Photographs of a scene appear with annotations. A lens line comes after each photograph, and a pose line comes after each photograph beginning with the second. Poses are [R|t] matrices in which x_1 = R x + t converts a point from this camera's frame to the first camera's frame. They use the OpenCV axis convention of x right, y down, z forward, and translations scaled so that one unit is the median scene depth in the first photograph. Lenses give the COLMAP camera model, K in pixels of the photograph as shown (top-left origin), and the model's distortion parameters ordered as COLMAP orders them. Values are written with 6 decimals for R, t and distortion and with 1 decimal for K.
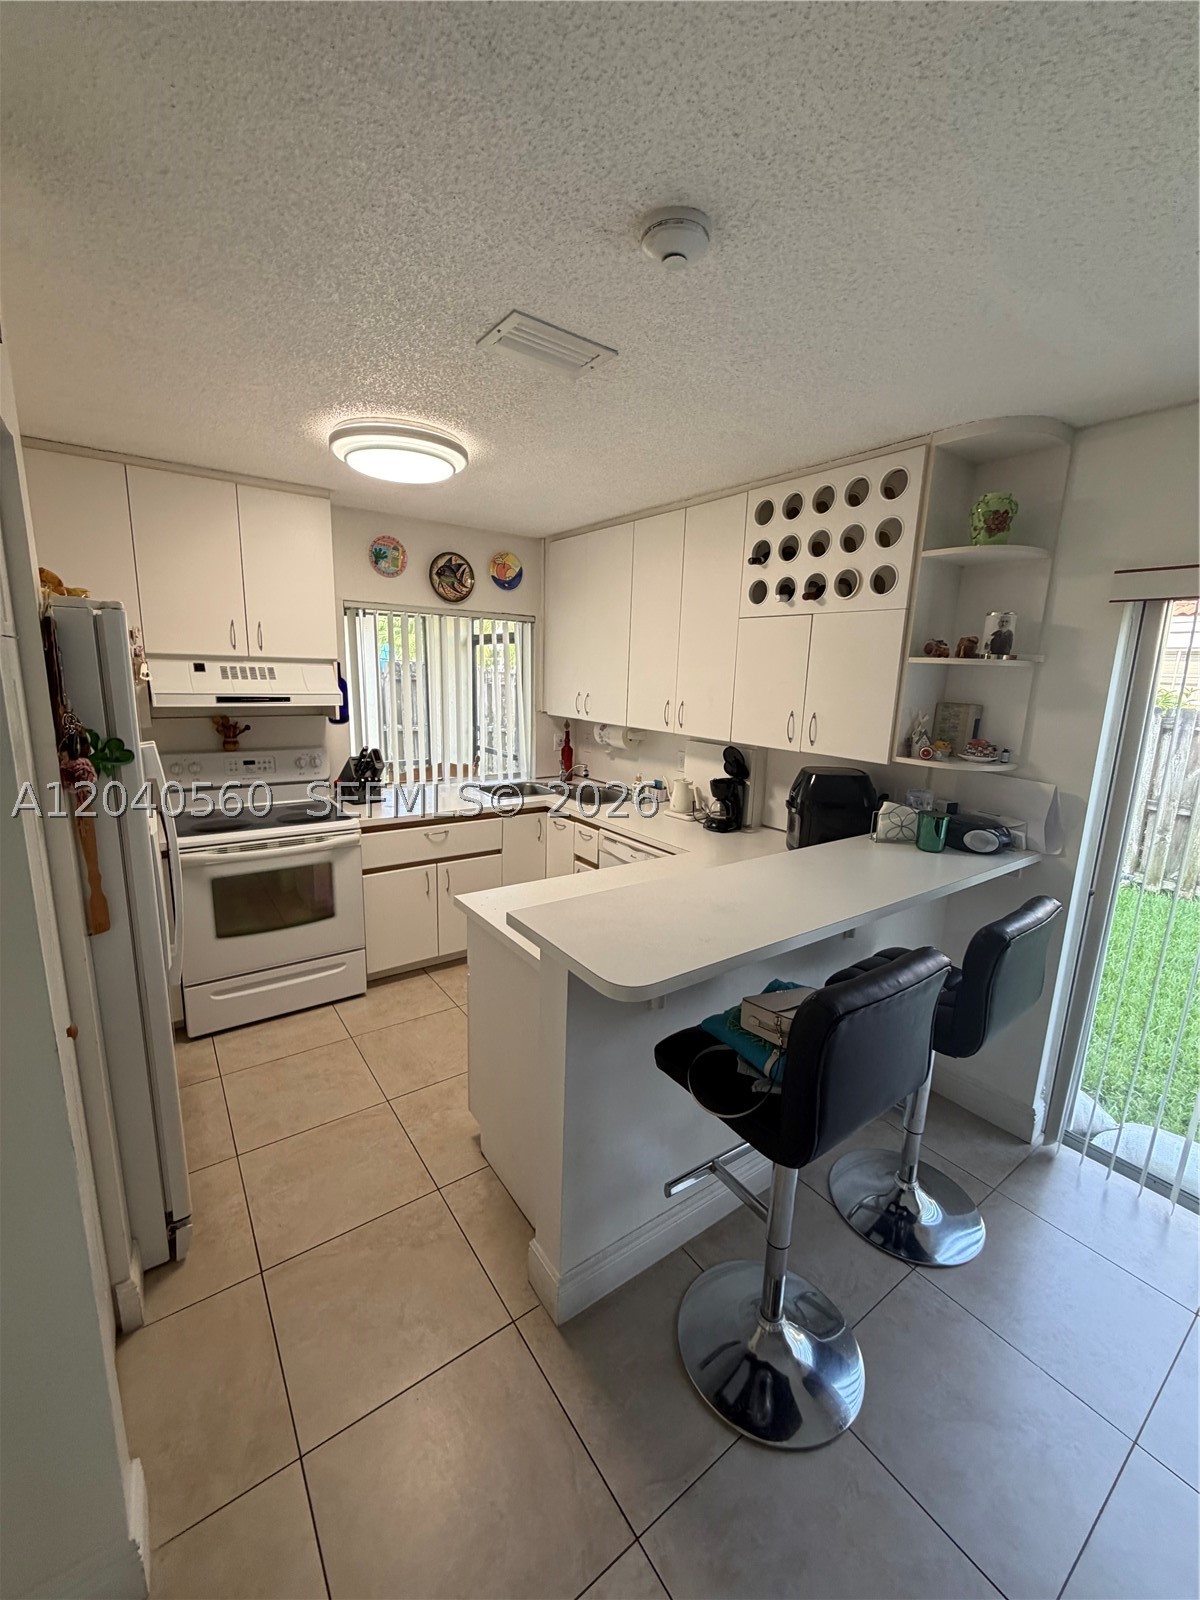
lens RADIAL K [[636.8, 0, 600.0], [0, 636.8, 800.0], [0, 0, 1]] dist [0.001754, 0.000370]
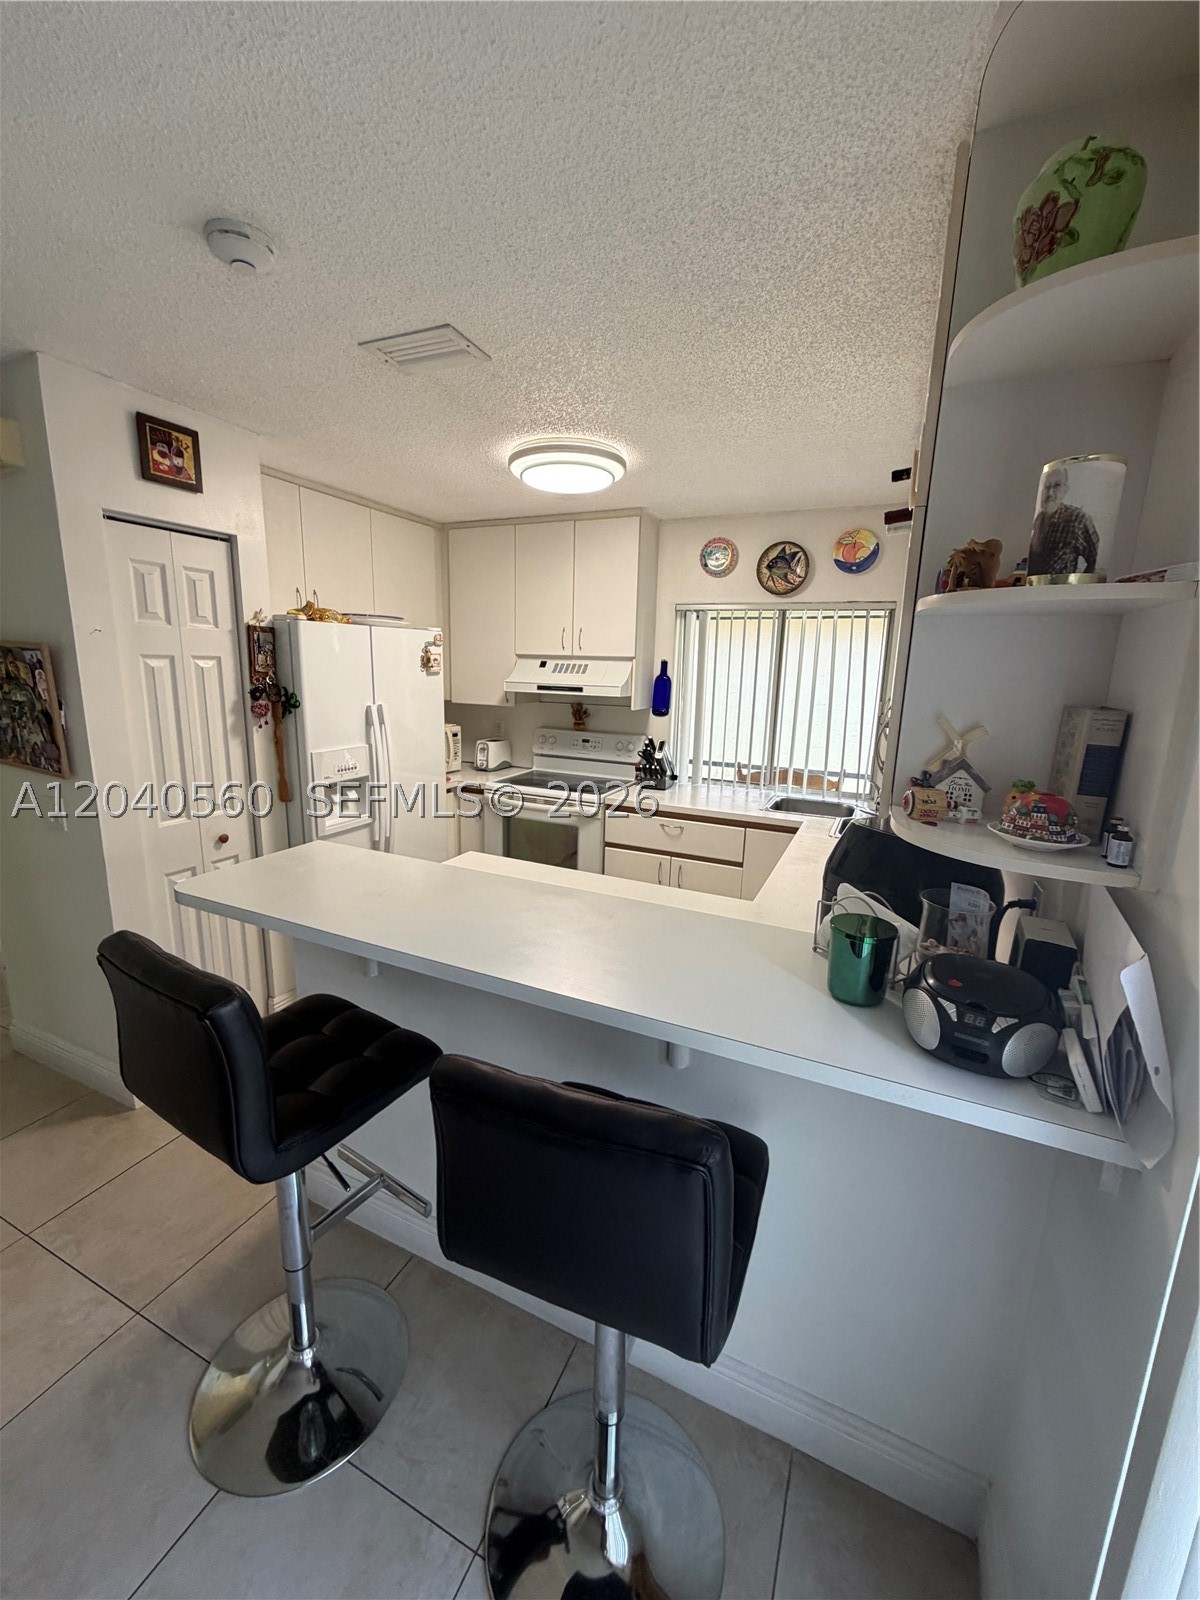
lens RADIAL K [[638.6, 0, 600.0], [0, 638.6, 800.0], [0, 0, 1]] dist [0.007261, 0.000112]
pose [[0.497928, 0.162791, -0.851802, 0.610408], [-0.188009, 0.979127, 0.077222, -0.051090], [0.846593, 0.121696, 0.518141, 0.418193]]
